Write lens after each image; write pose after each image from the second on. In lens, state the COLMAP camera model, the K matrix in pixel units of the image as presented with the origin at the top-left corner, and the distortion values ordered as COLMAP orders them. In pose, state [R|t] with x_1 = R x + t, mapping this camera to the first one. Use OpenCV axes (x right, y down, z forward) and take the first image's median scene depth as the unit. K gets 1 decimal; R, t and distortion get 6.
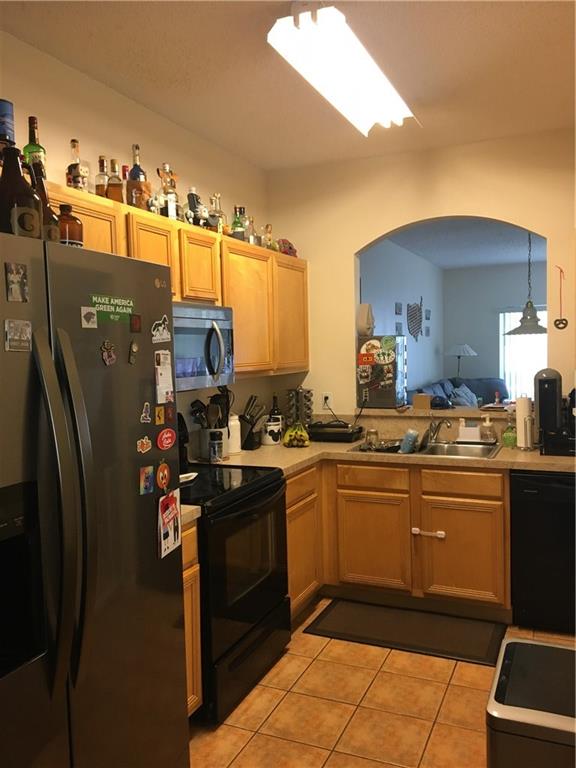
lens RADIAL K [[647.2, 0, 291.8], [0, 647.2, 392.6], [0, 0, 1]] dist [0.095298, -0.147027]
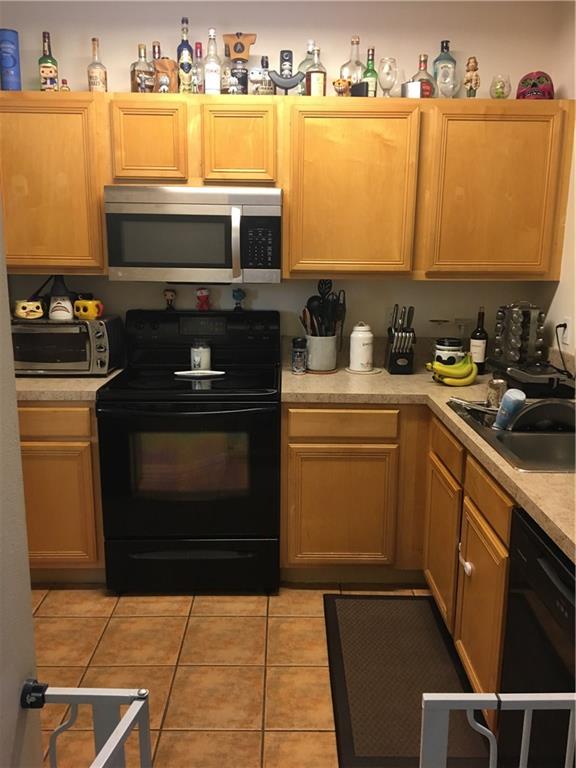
lens RADIAL K [[647.2, 0, 289.5], [0, 647.2, 389.5], [0, 0, 1]] dist [0.095298, -0.147027]
pose [[0.409080, 0.219076, -0.885810, 0.658198], [-0.087682, 0.975698, 0.200814, -0.045463], [0.908276, -0.004479, 0.418348, 0.610247]]
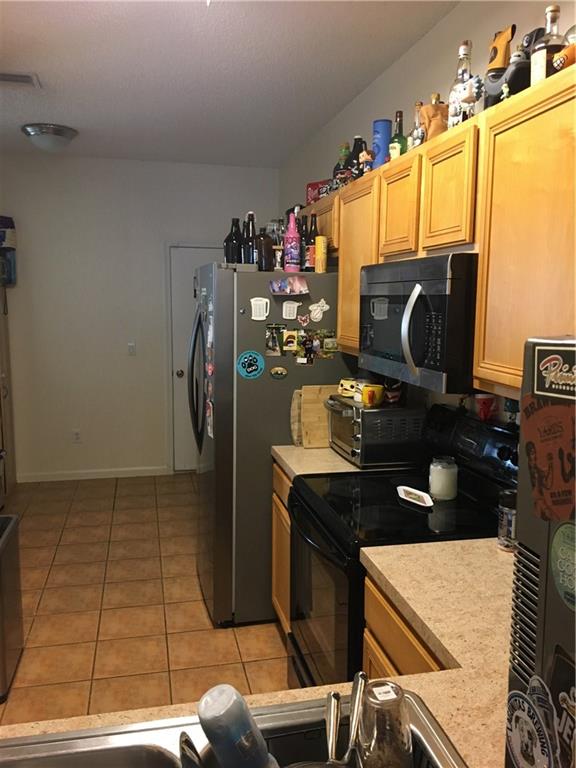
lens RADIAL K [[647.2, 0, 289.0], [0, 647.2, 384.2], [0, 0, 1]] dist [0.095298, -0.147027]
pose [[-0.804002, 0.094017, -0.587147, 0.322745], [-0.034675, 0.978328, 0.204137, -0.120996], [0.593615, 0.184486, -0.783317, 1.266850]]
